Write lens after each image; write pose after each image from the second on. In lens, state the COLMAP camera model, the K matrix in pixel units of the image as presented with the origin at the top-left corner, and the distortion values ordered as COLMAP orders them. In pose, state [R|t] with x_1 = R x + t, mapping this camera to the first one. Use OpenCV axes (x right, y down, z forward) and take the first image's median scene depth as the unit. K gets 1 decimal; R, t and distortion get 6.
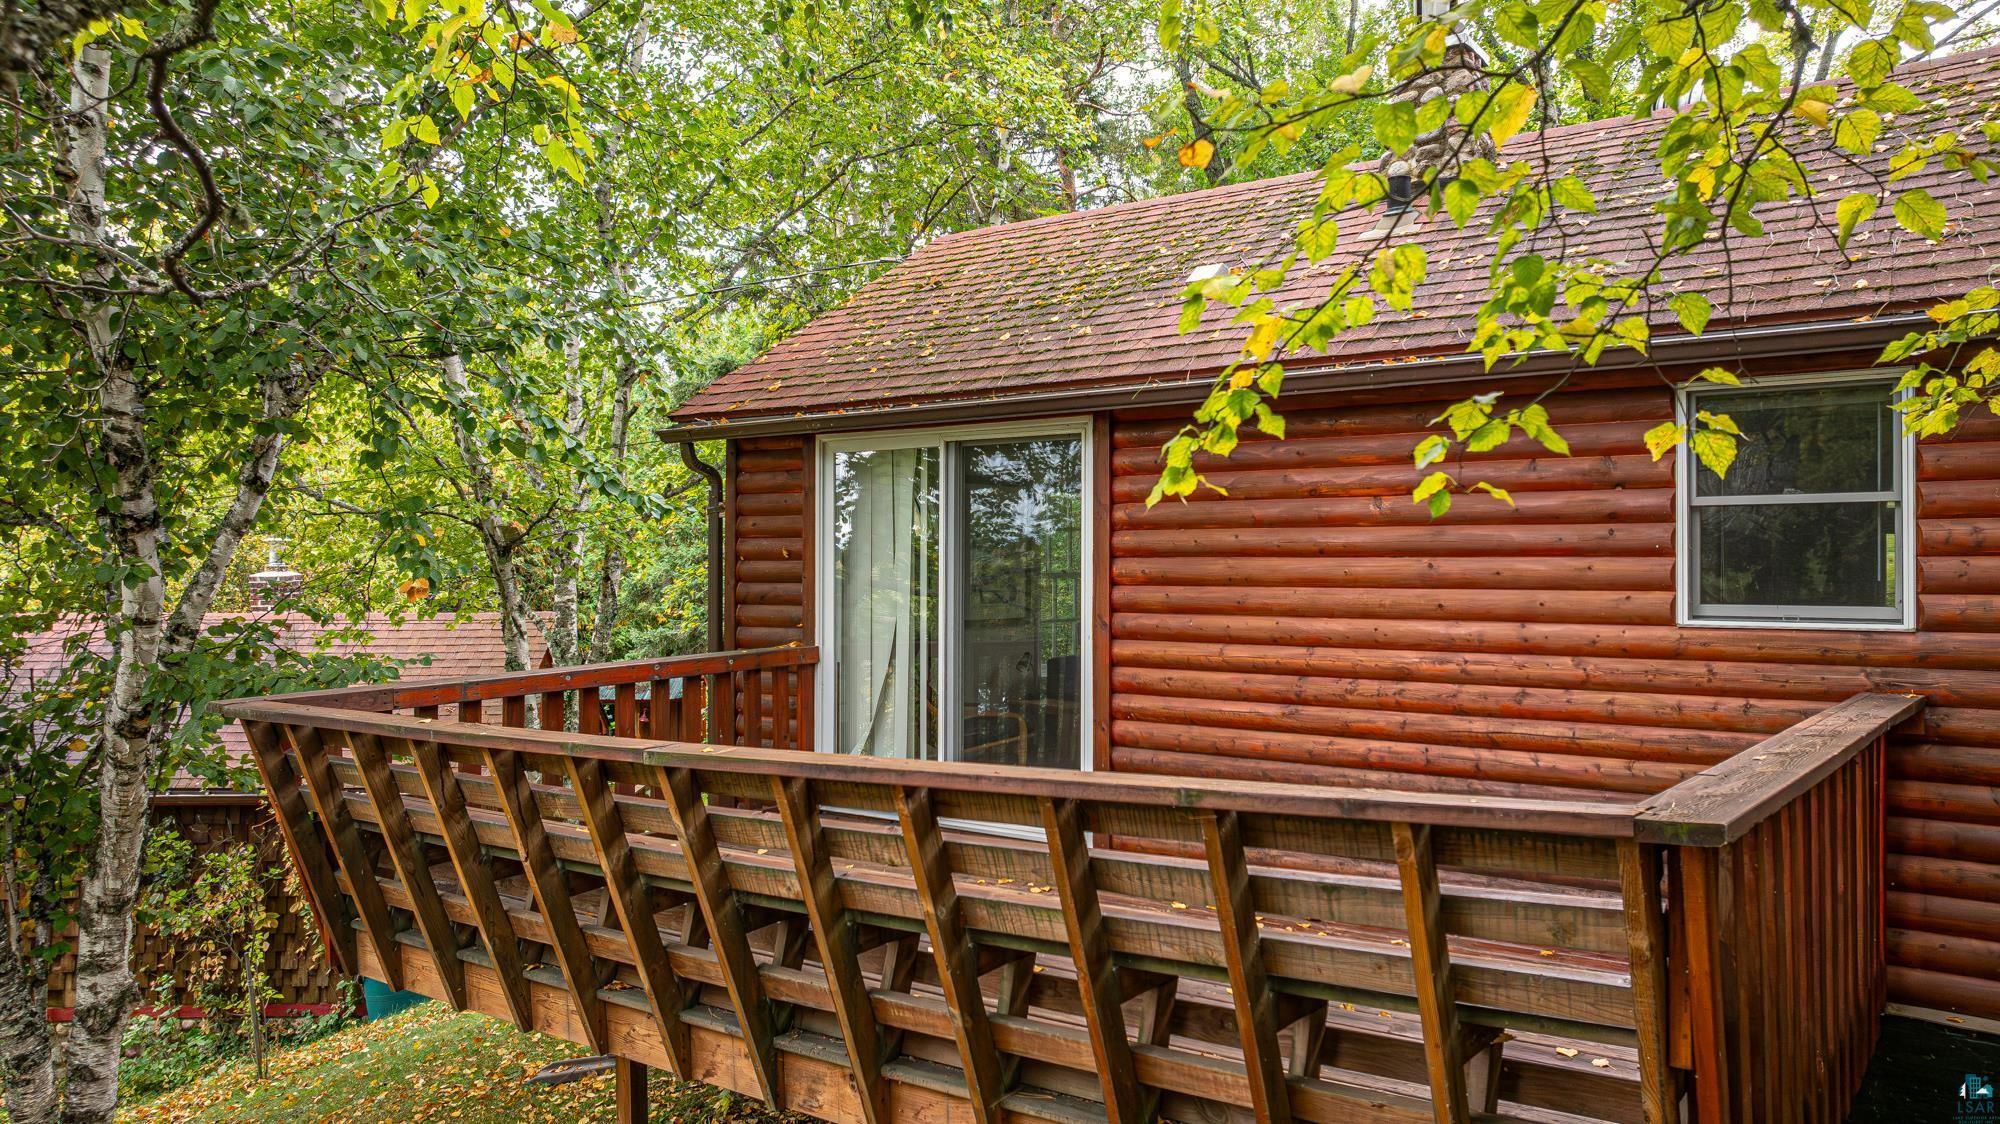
lens RADIAL K [[1409.2, 0, 1000.0], [0, 1409.2, 562.0], [0, 0, 1]] dist [-0.050820, -0.000887]
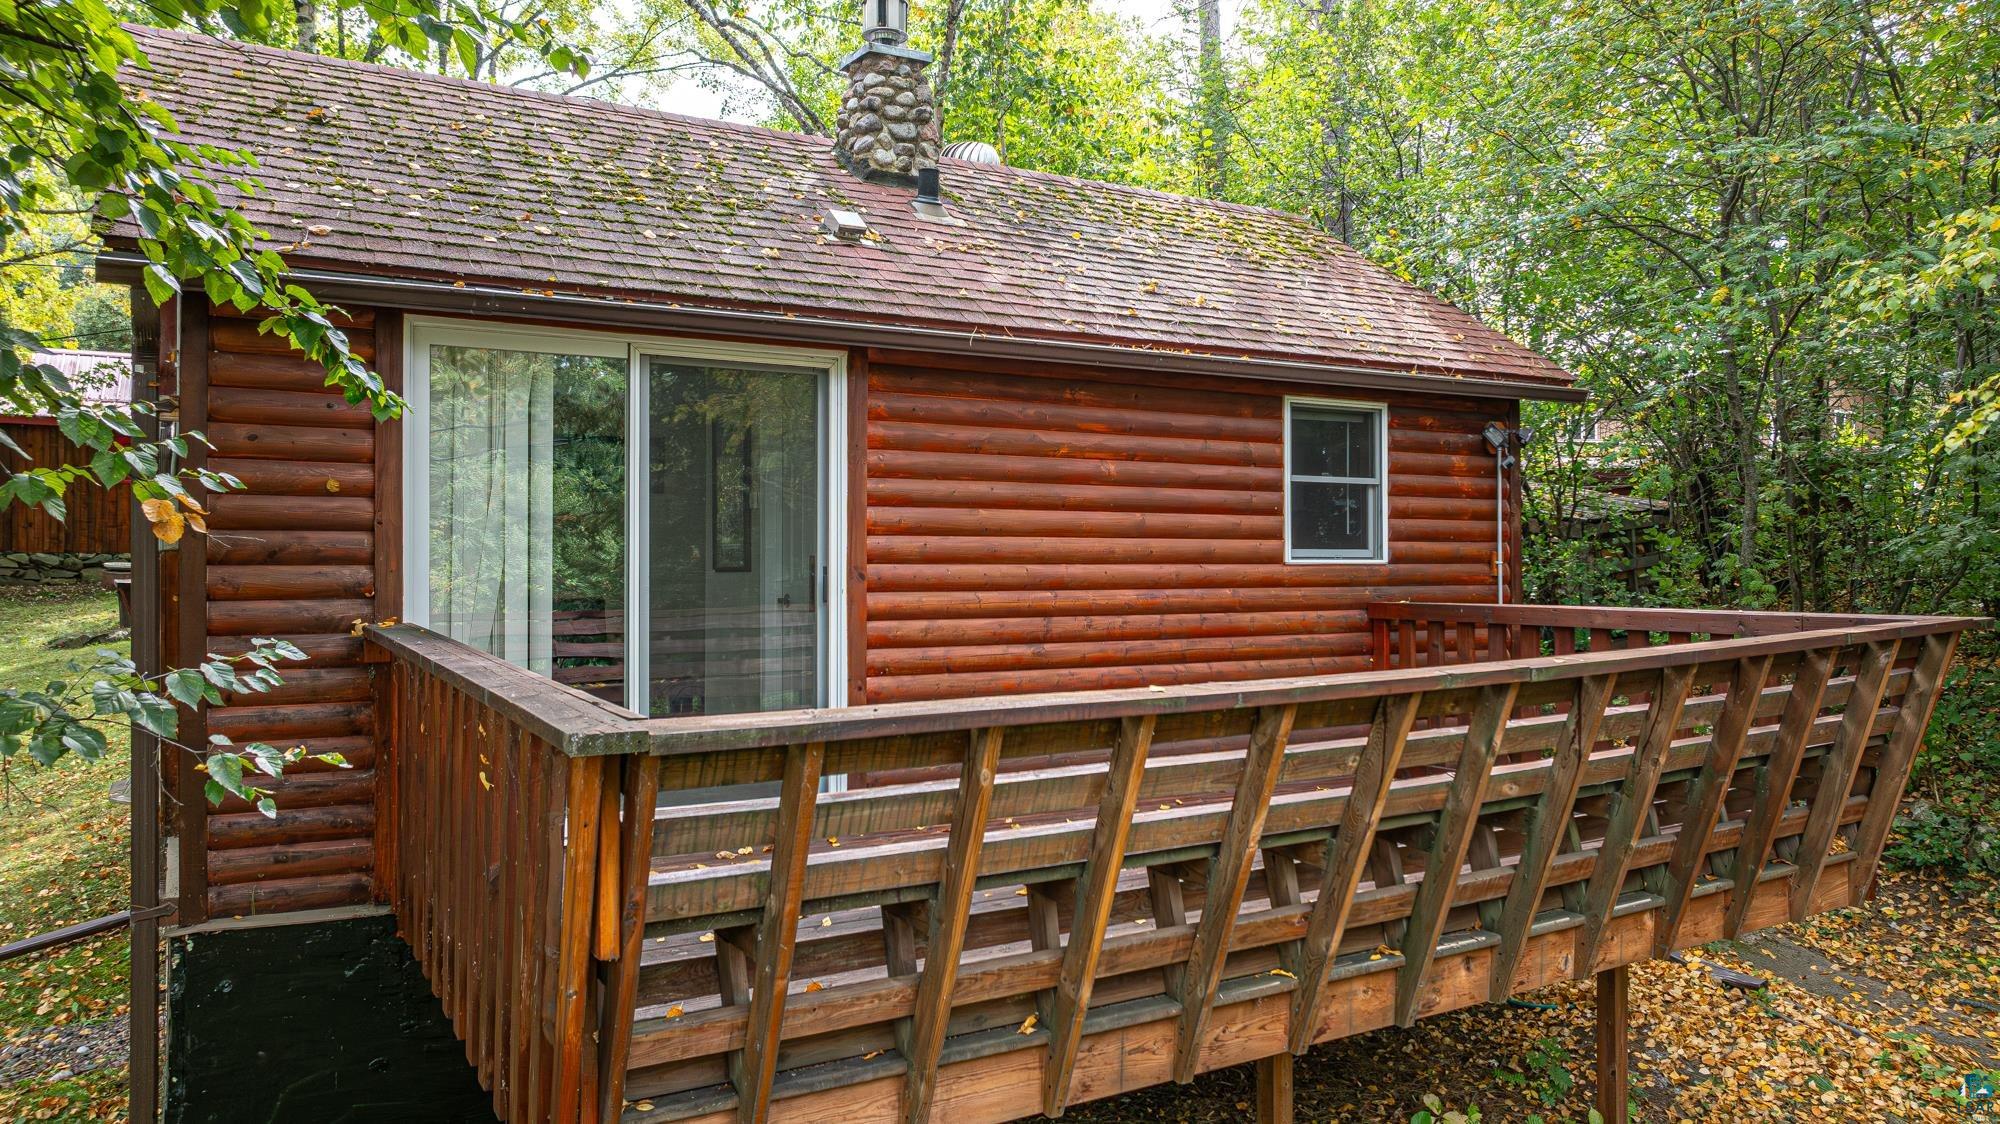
lens RADIAL K [[1407.6, 0, 1000.0], [0, 1407.6, 562.0], [0, 0, 1]] dist [-0.001226, -0.003650]
pose [[0.394242, -0.018908, 0.918812, -0.890861], [-0.017236, 0.999460, 0.027964, 0.007928], [-0.918845, -0.026862, 0.393703, 0.640789]]
